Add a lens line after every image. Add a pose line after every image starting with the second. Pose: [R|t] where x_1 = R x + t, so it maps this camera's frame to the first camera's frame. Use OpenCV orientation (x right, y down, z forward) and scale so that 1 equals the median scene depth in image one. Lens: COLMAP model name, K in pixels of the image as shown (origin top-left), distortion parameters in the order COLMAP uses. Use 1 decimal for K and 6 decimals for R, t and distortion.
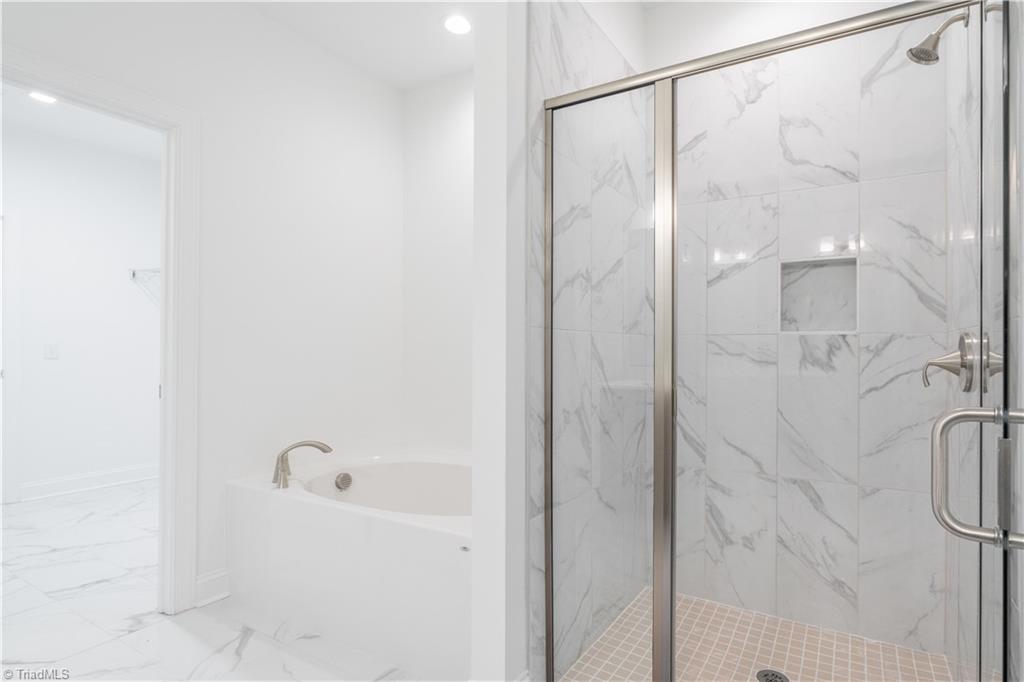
lens RADIAL K [[516.4, 0, 563.9], [0, 516.4, 349.3], [0, 0, 1]] dist [-0.016718, 0.008909]
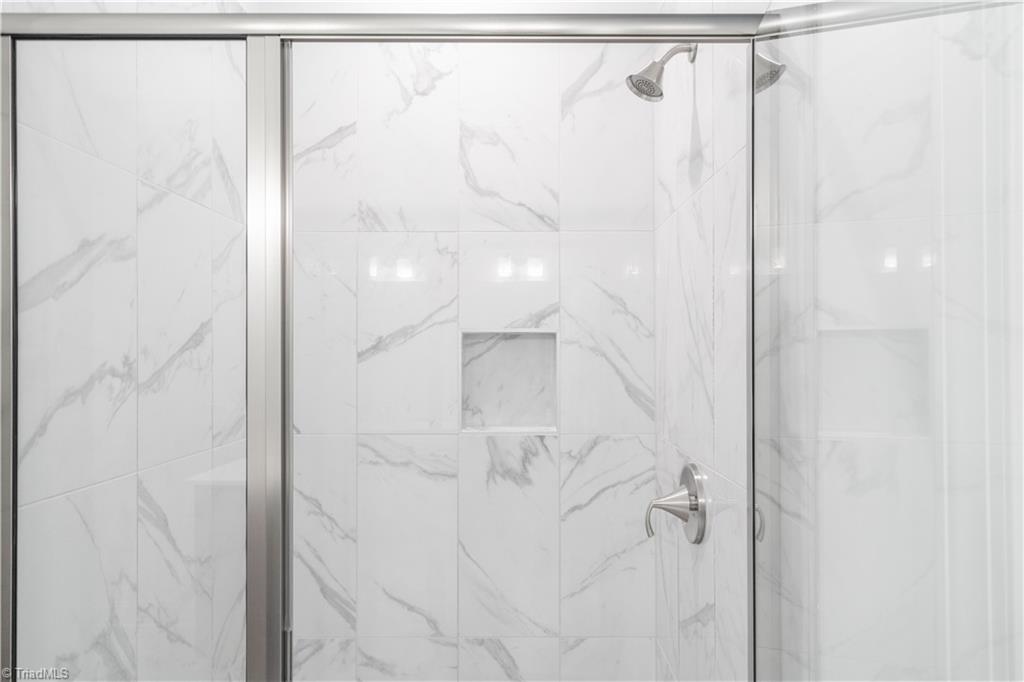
lens RADIAL K [[601.3, 0, 512.0], [0, 601.3, 341.0], [0, 0, 1]] dist [0.003641, 0.001829]
pose [[0.874426, -0.002581, 0.485152, 0.087425], [0.003764, 0.999992, -0.001464, -0.161774], [-0.485144, 0.003106, 0.874429, 0.262217]]
